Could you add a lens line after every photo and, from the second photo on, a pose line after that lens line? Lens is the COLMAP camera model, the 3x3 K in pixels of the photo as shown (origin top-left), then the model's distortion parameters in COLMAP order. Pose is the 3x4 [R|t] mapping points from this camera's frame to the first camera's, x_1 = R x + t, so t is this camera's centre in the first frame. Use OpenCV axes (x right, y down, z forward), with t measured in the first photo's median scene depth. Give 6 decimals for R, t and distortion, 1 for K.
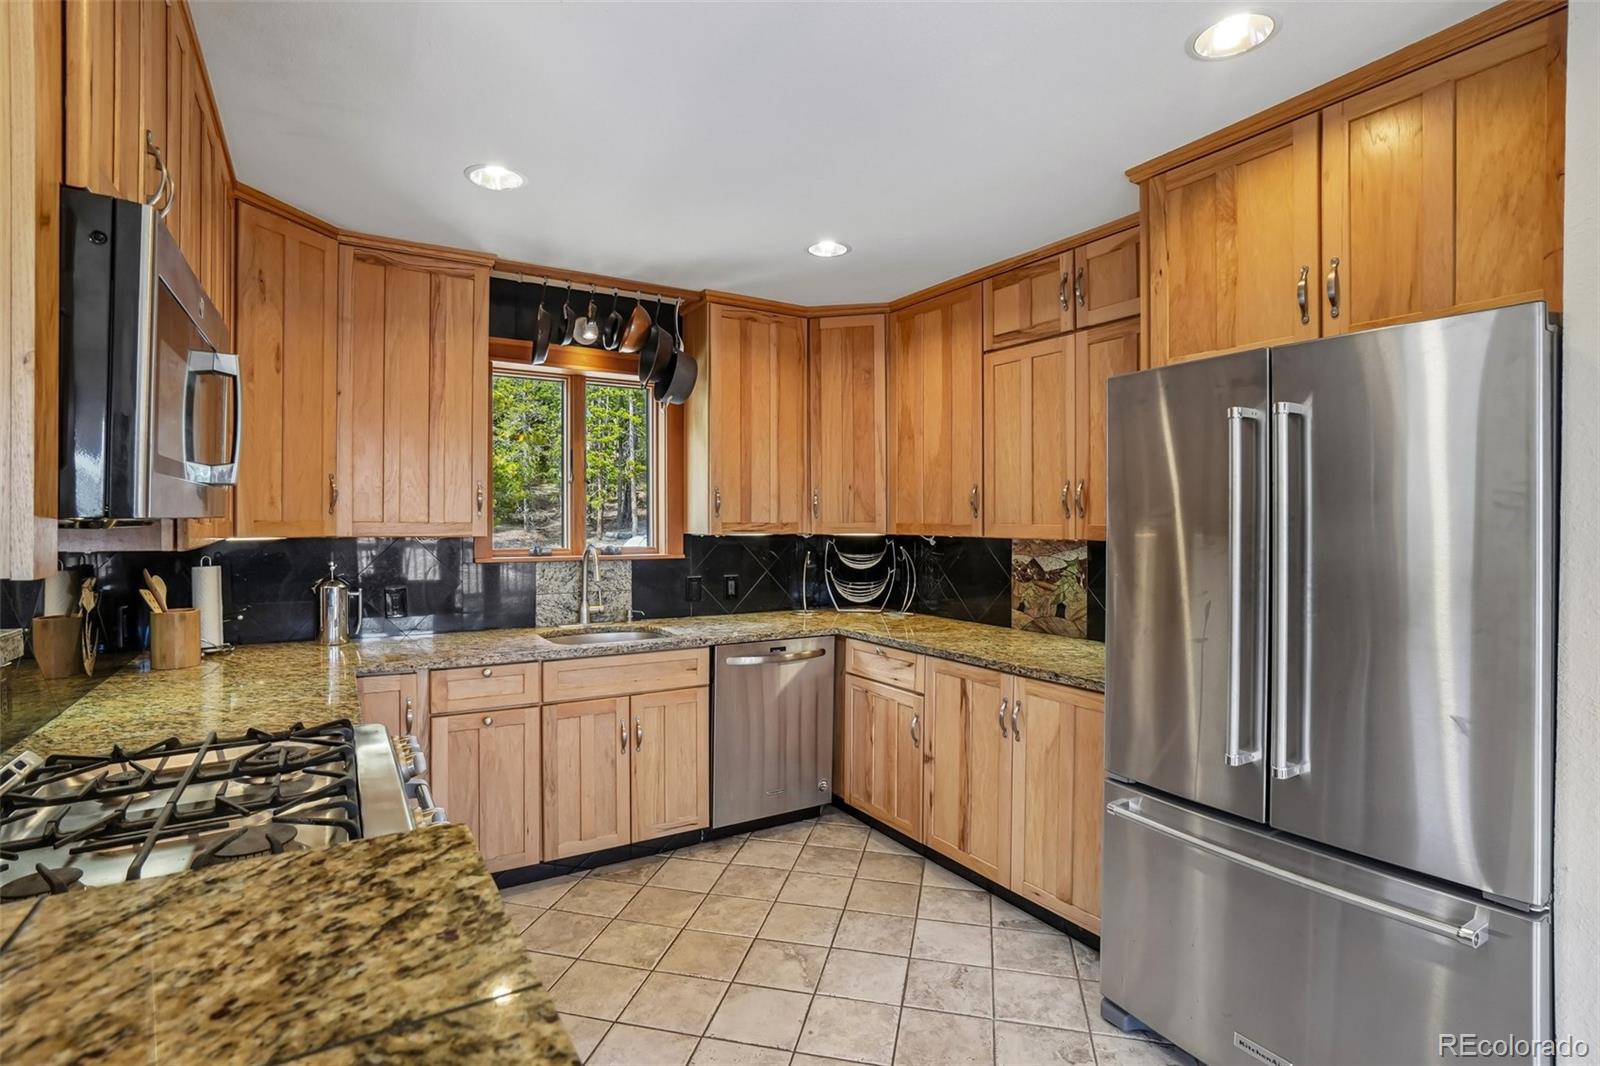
lens RADIAL K [[775.6, 0, 791.3], [0, 775.6, 528.9], [0, 0, 1]] dist [-0.028101, 0.000909]
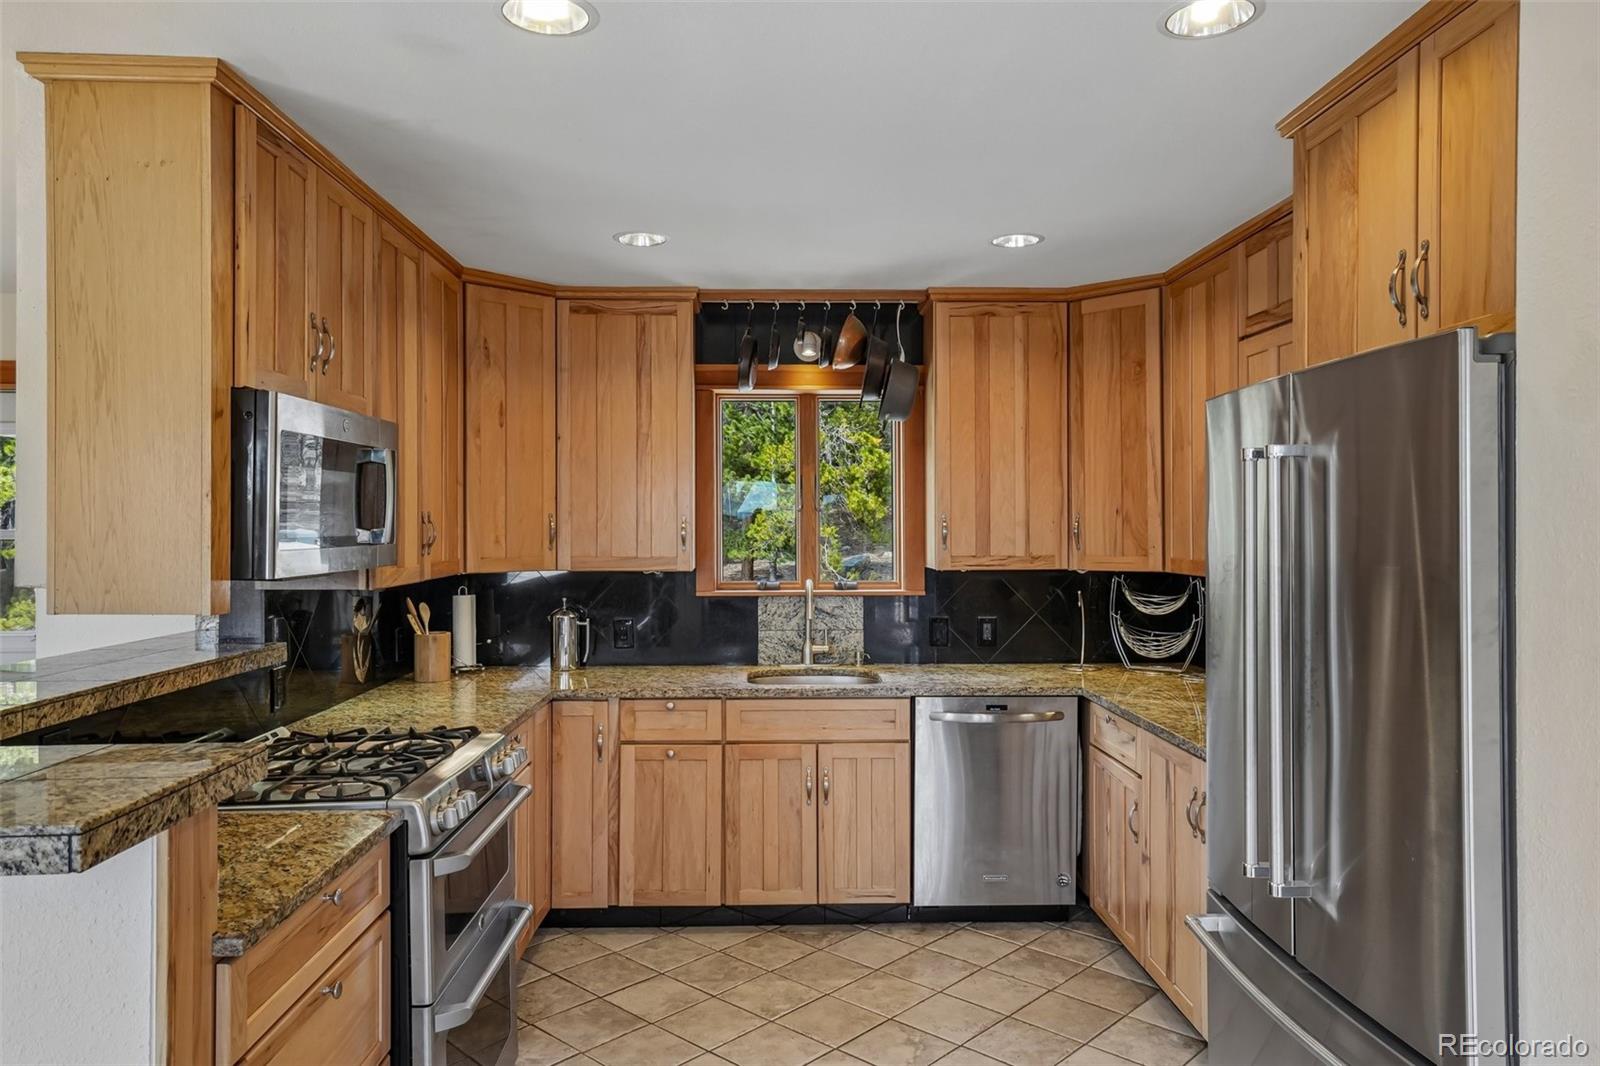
lens RADIAL K [[1087.1, 0, 800.0], [0, 1087.1, 533.0], [0, 0, 1]] dist [0.024252, 0.001189]
pose [[0.871931, -0.000844, -0.489629, 0.420665], [-0.000866, 0.999994, -0.003266, -0.034764], [0.489629, 0.003272, 0.871925, -0.158254]]
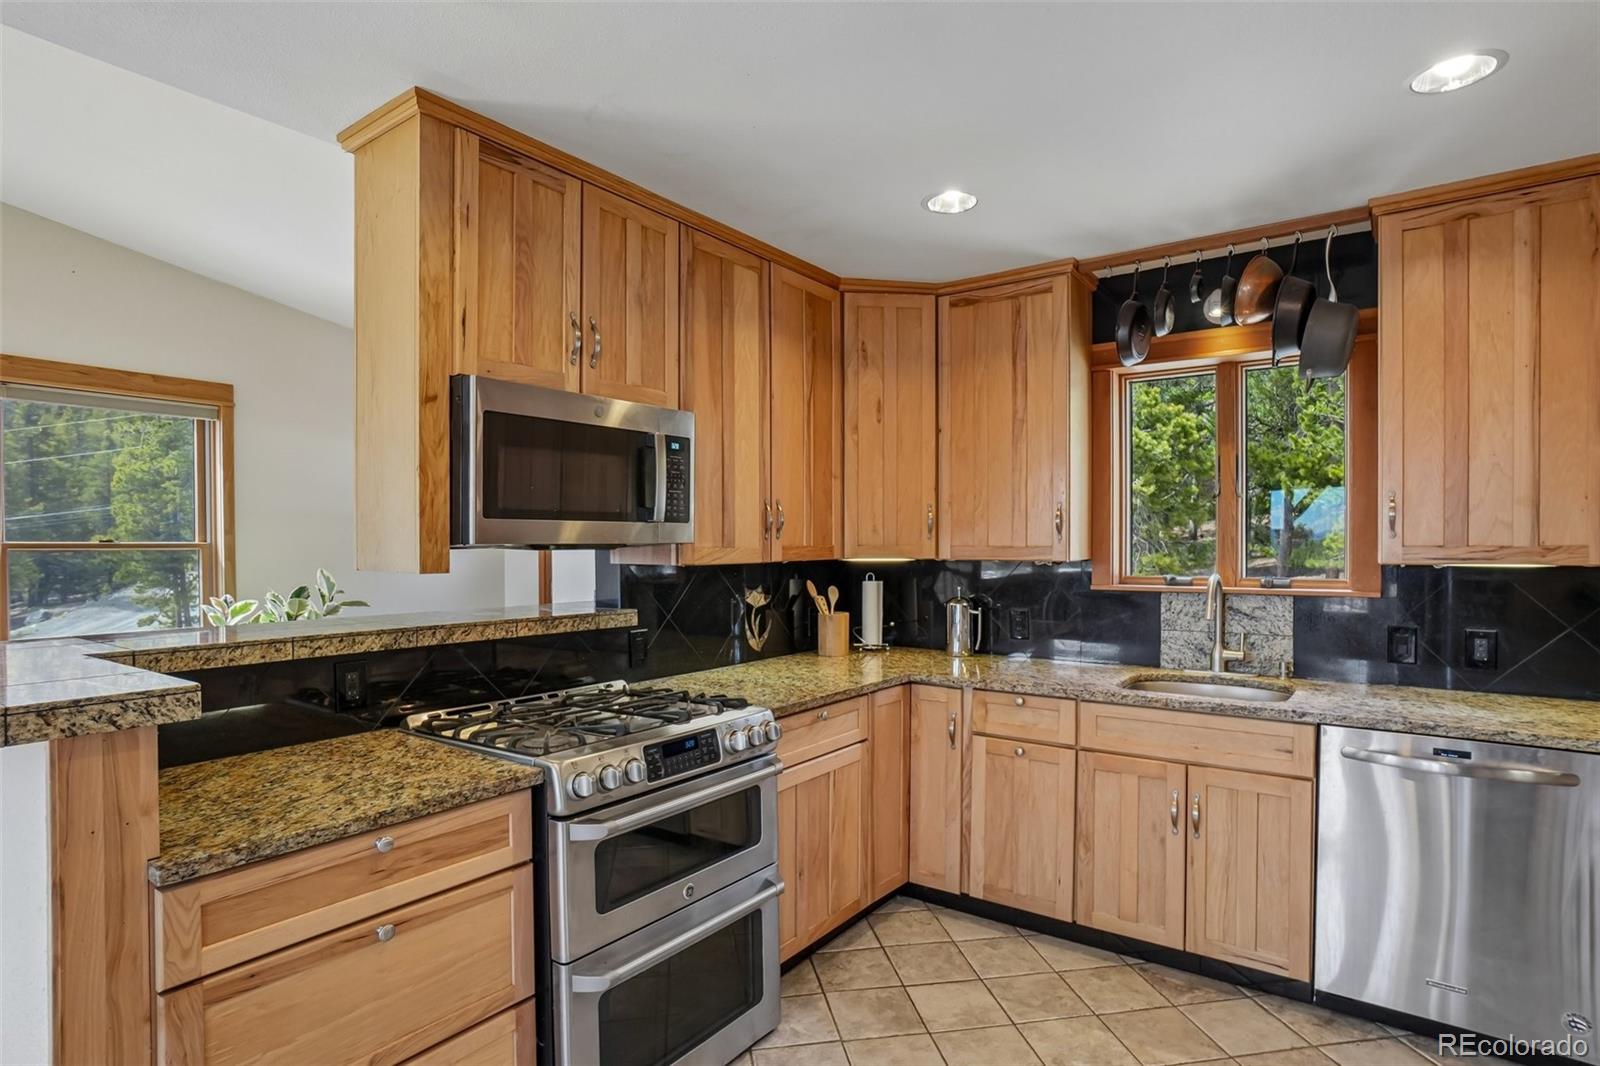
lens RADIAL K [[850.0, 0, 799.5], [0, 850.0, 558.9], [0, 0, 1]] dist [-0.038700, 0.023162]
pose [[0.390615, 0.012606, -0.920468, 0.431162], [-0.006082, 0.999920, 0.011114, -0.002145], [0.920534, 0.001257, 0.390661, 0.300773]]
